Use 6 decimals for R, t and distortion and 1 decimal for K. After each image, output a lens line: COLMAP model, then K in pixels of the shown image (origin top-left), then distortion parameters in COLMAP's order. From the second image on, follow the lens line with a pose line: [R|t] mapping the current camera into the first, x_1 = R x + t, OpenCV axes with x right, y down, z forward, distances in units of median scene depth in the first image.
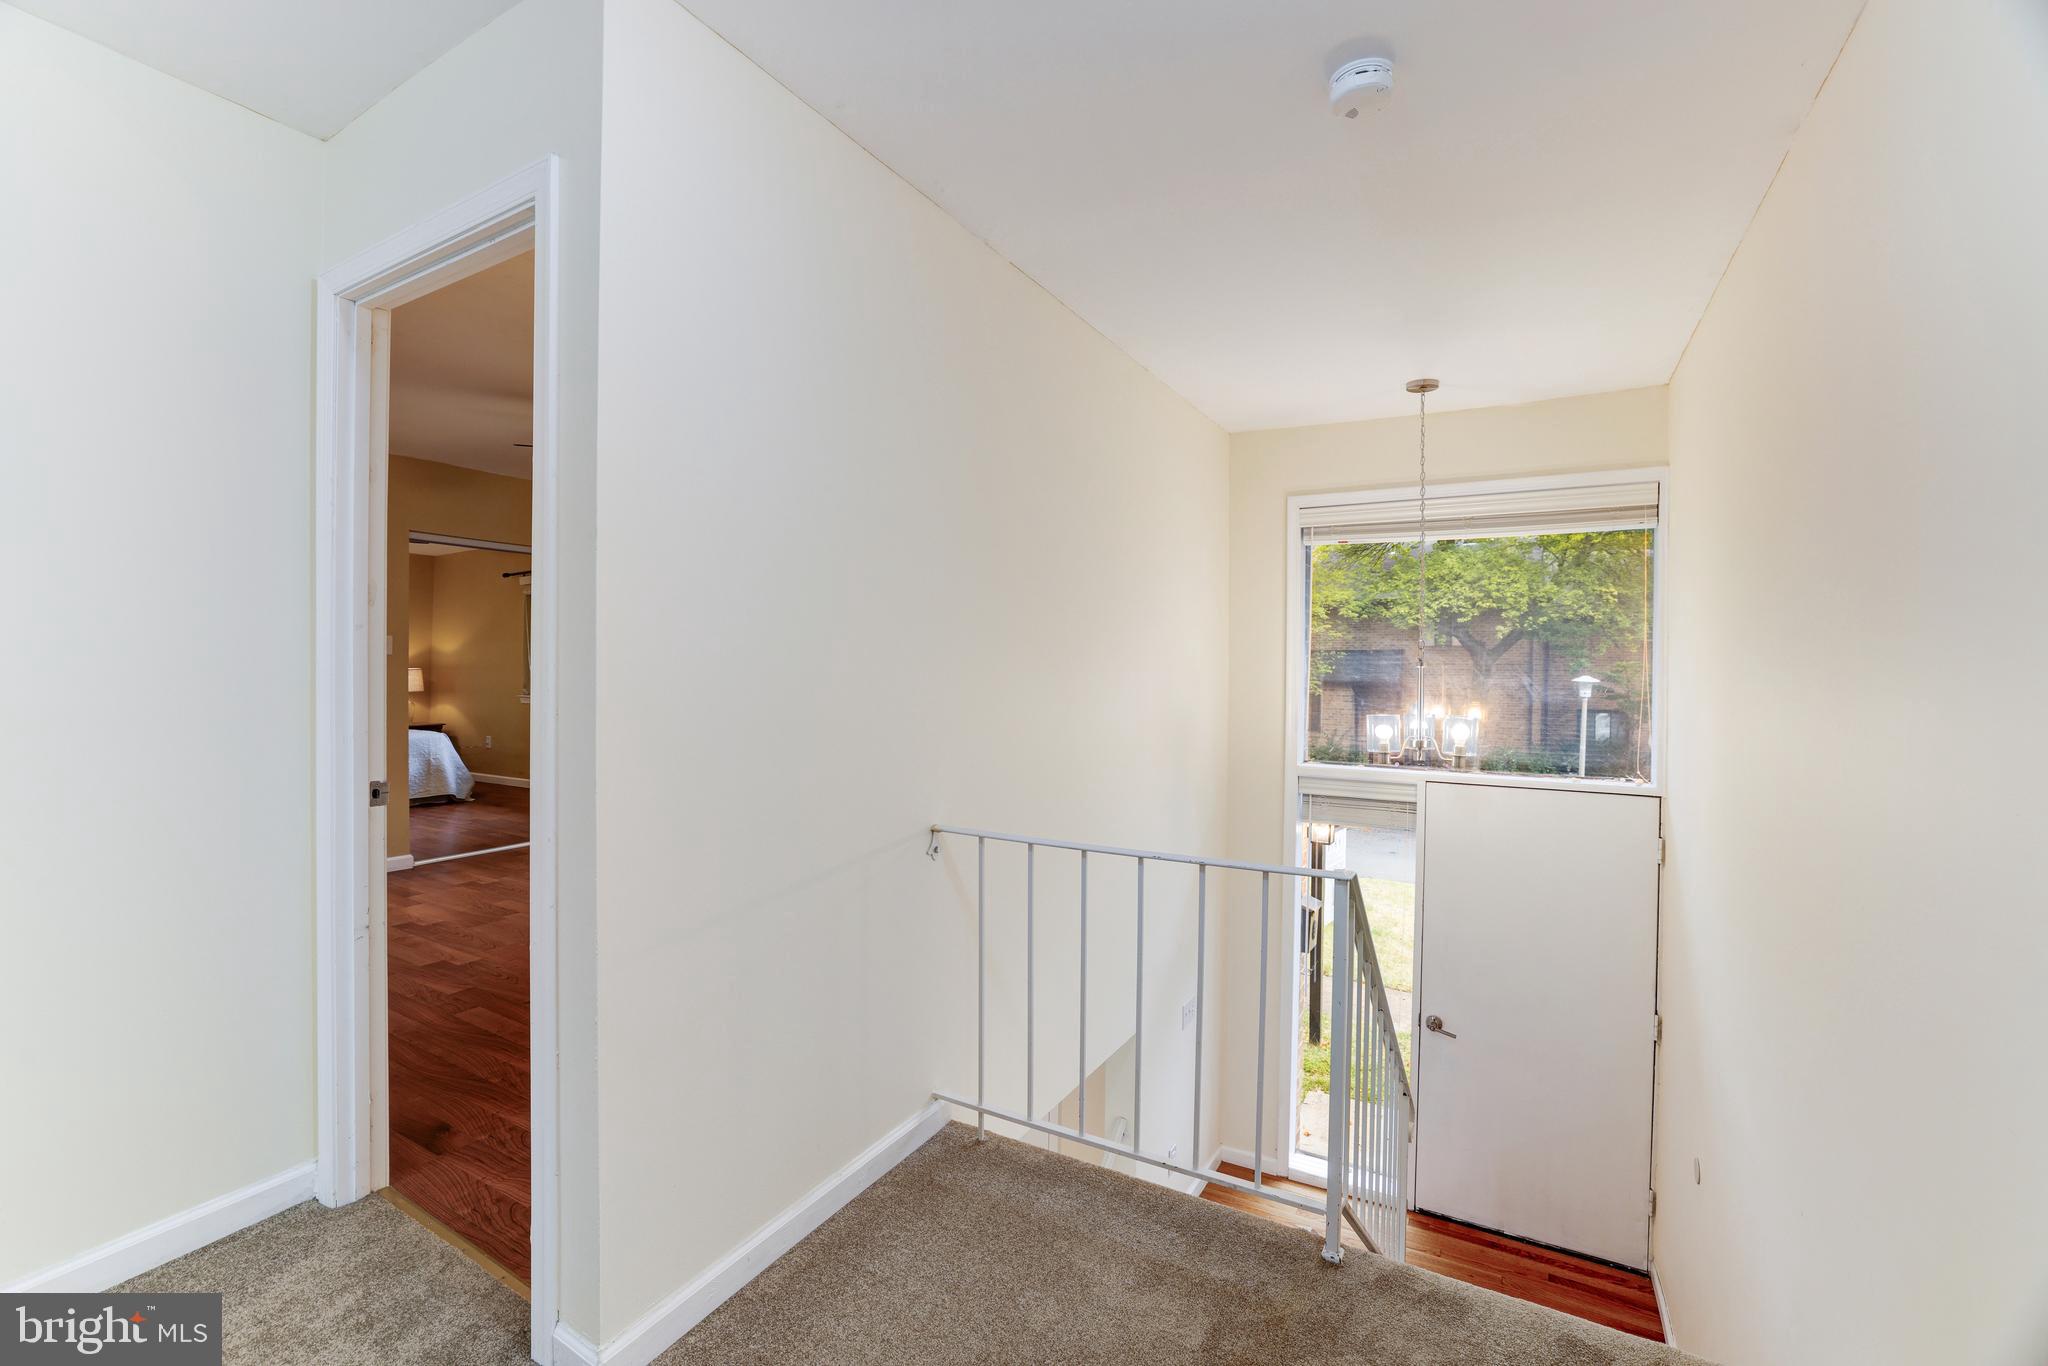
lens RADIAL K [[894.2, 0, 1008.1], [0, 894.2, 666.7], [0, 0, 1]] dist [-0.039045, 0.015222]
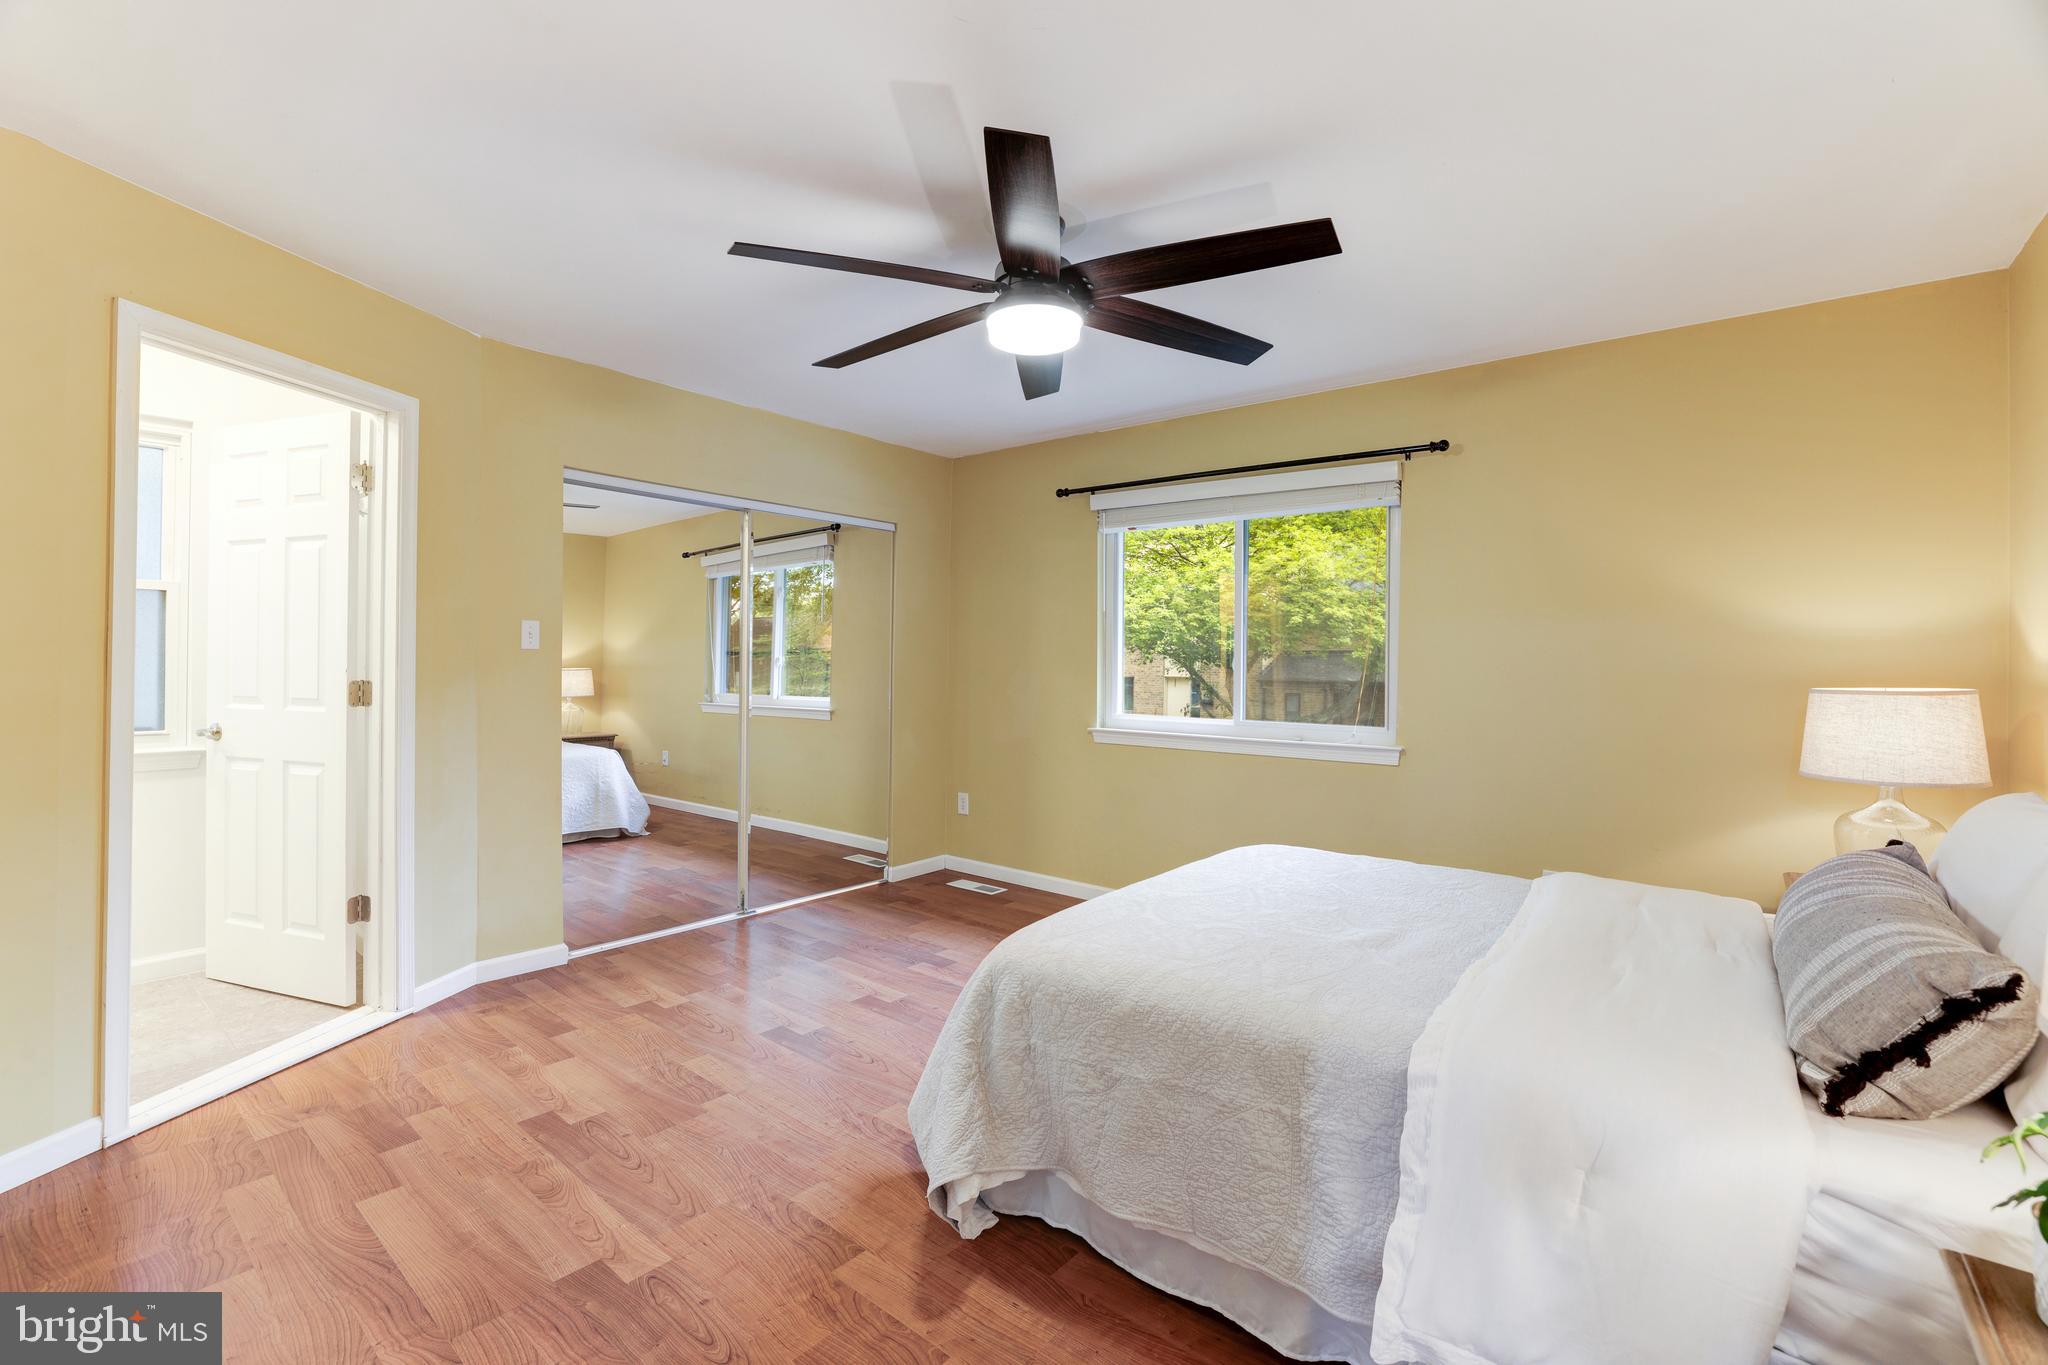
lens RADIAL K [[894.2, 0, 1008.1], [0, 894.2, 666.2], [0, 0, 1]] dist [-0.039045, 0.015222]
pose [[0.987531, 0.000257, -0.157428, -0.165926], [-0.000398, 1.000000, -0.000868, 0.000257], [0.157427, 0.000919, 0.987530, 0.269830]]
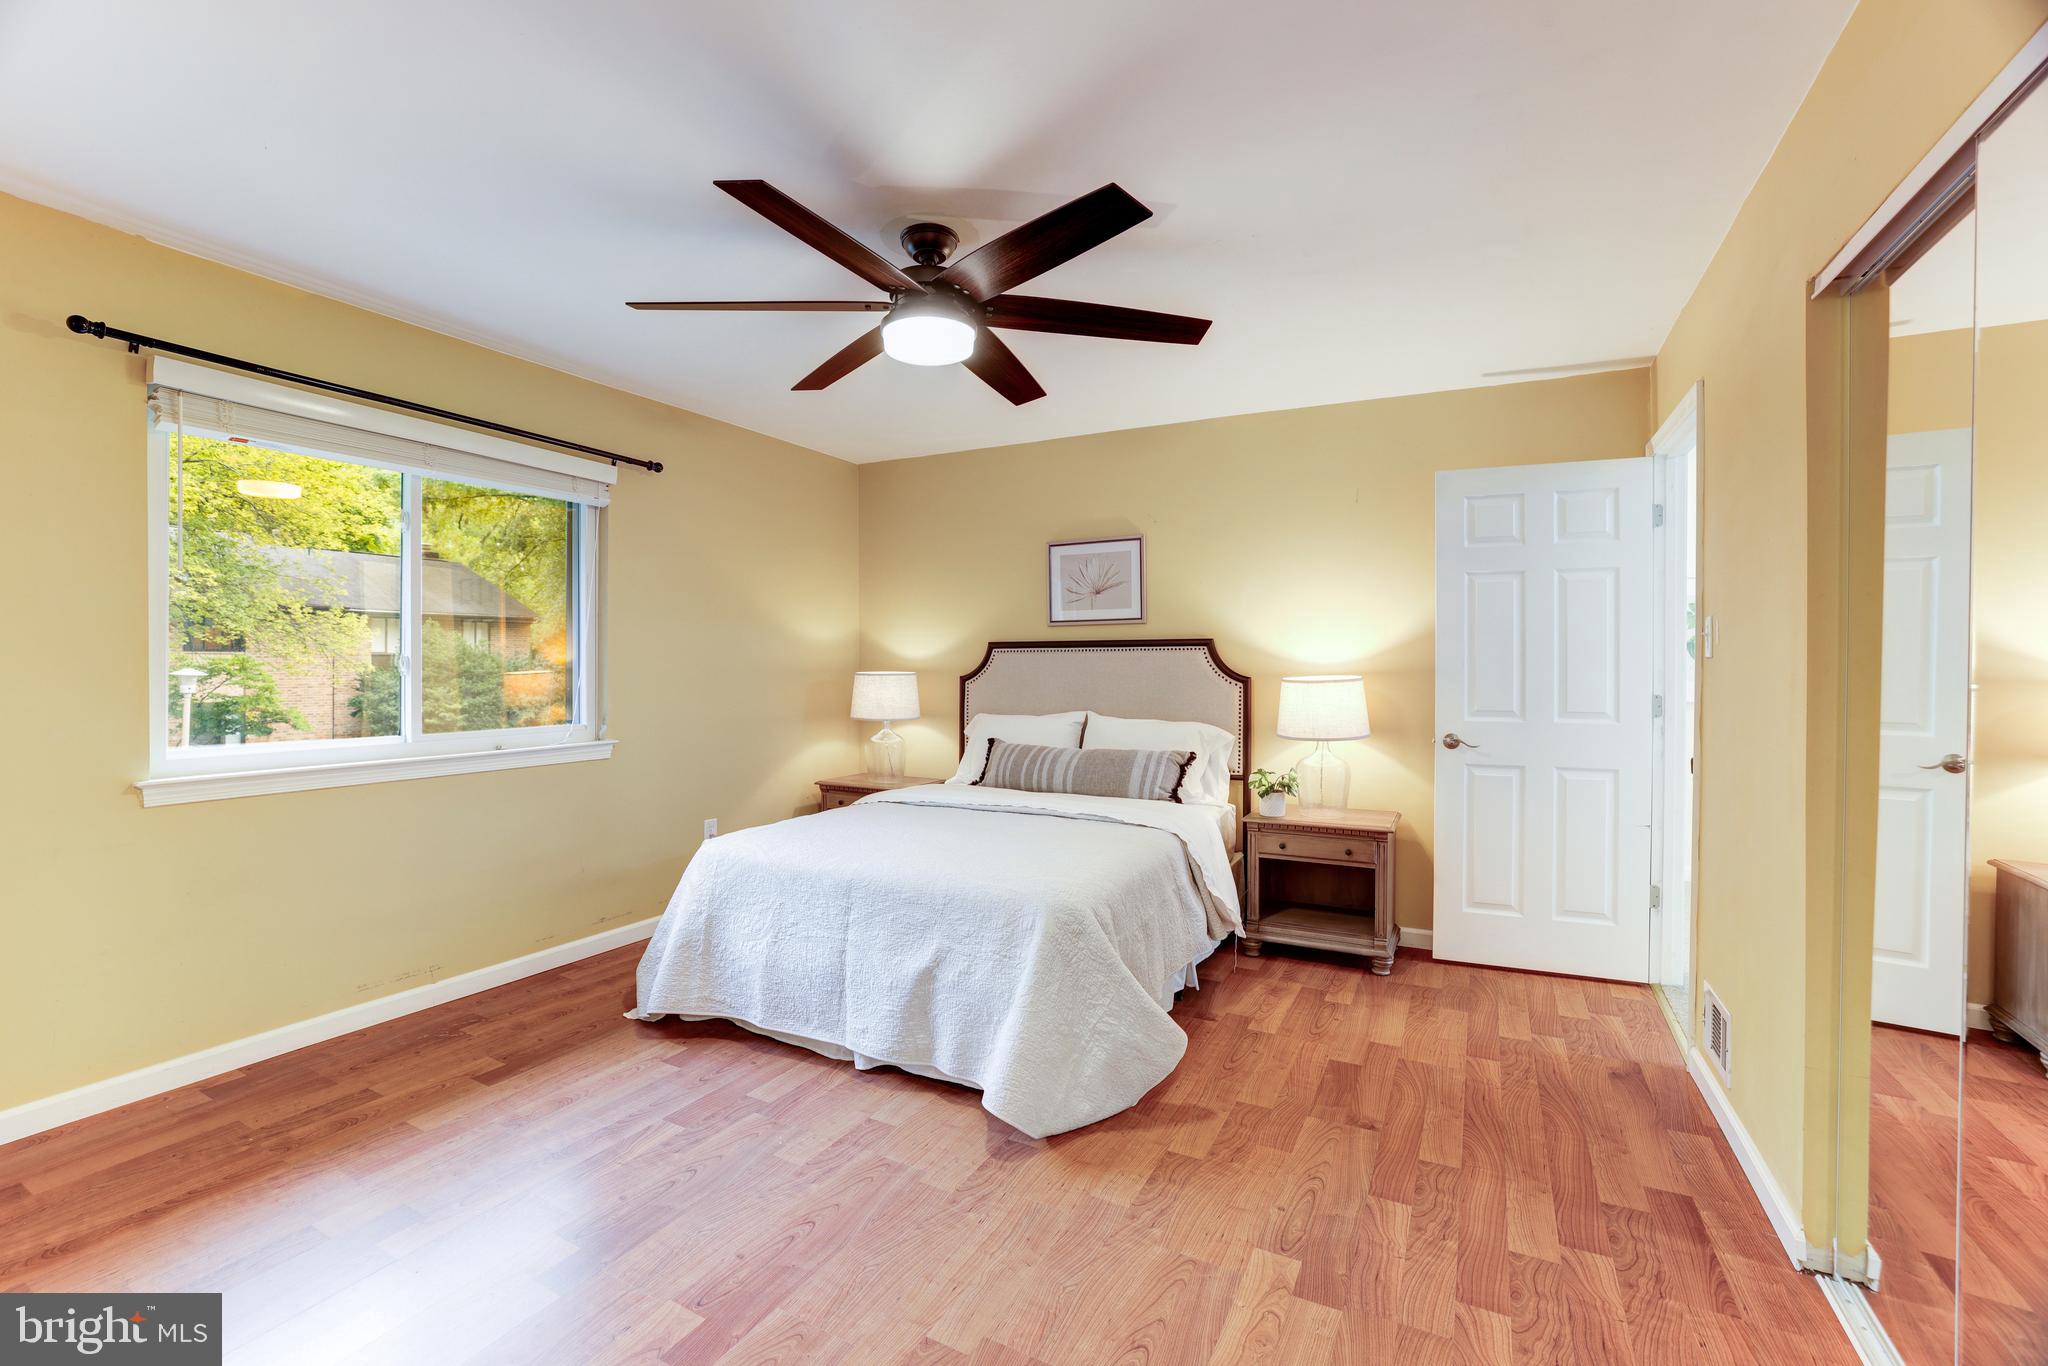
lens RADIAL K [[894.2, 0, 1008.1], [0, 894.2, 666.7], [0, 0, 1]] dist [-0.039045, 0.015222]
pose [[-0.058236, -0.009731, 0.998255, -0.539951], [-0.001060, 0.999953, 0.009686, -0.003337], [-0.998302, -0.000494, -0.058244, 0.579838]]
